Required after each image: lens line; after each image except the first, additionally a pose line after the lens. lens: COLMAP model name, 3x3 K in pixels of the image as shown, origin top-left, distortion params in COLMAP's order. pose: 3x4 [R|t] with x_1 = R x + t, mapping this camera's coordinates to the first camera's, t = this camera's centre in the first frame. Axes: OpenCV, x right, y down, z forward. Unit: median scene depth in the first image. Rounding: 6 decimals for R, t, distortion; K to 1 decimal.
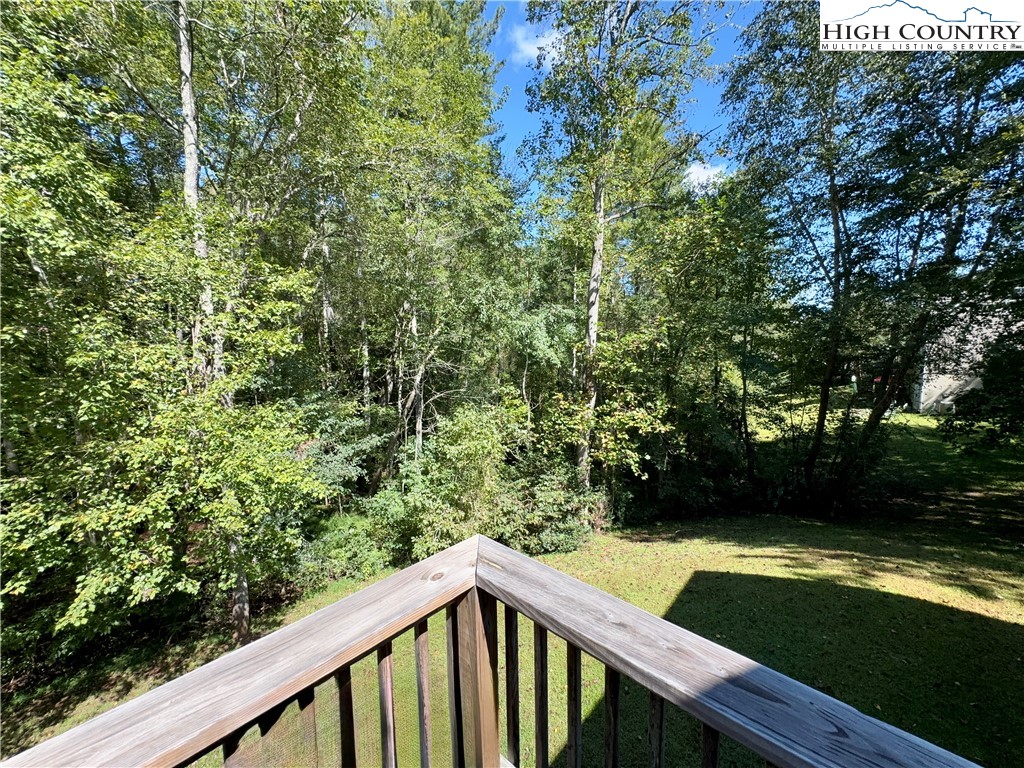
lens RADIAL K [[407.8, 0, 512.0], [0, 407.8, 384.0], [0, 0, 1]] dist [-0.007989, 0.000653]
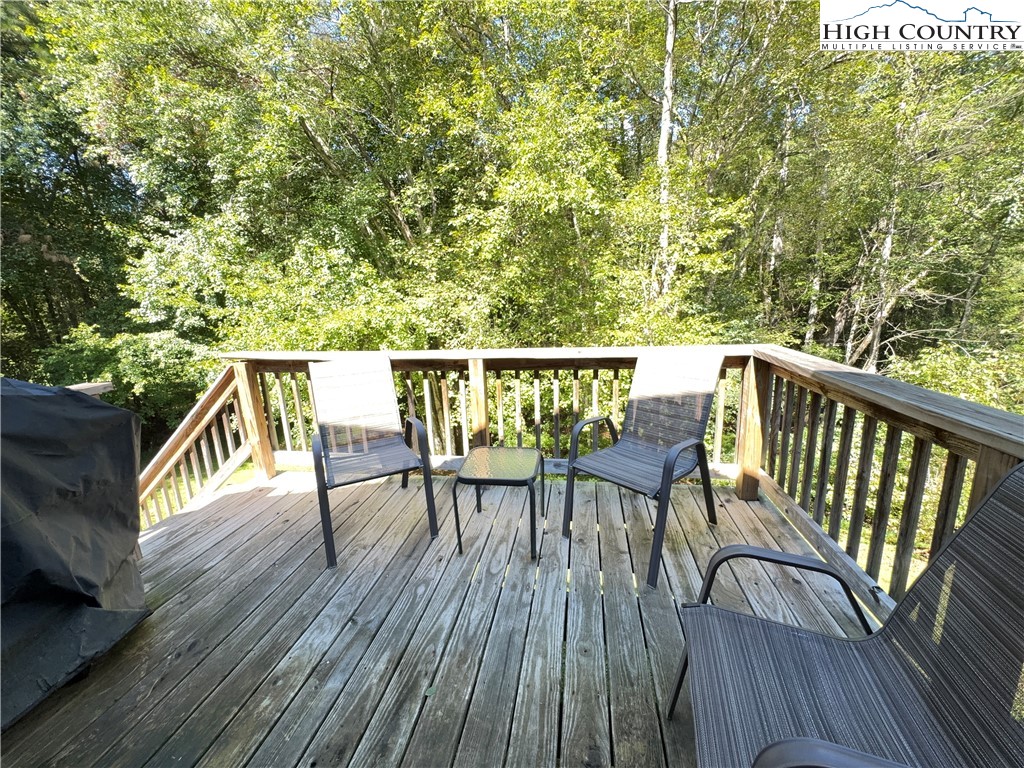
lens RADIAL K [[407.8, 0, 512.0], [0, 407.8, 384.0], [0, 0, 1]] dist [-0.007989, 0.000653]
pose [[0.551567, 0.168707, -0.816892, 0.066252], [-0.050192, 0.984271, 0.169385, 0.031557], [0.832619, -0.052425, 0.551359, -0.081478]]
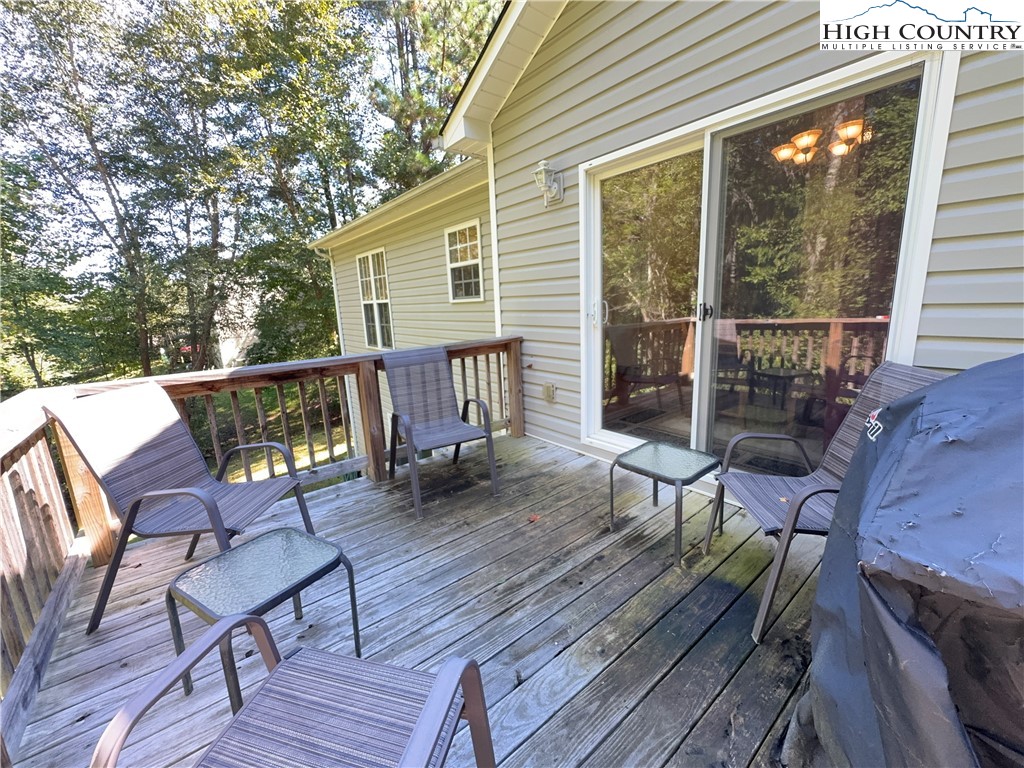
lens RADIAL K [[407.8, 0, 512.0], [0, 407.8, 384.0], [0, 0, 1]] dist [-0.007989, 0.000653]
pose [[0.141123, -0.192907, 0.971016, -0.119888], [0.142149, 0.974617, 0.172963, 0.035327], [-0.979734, 0.113620, 0.164962, -0.081072]]
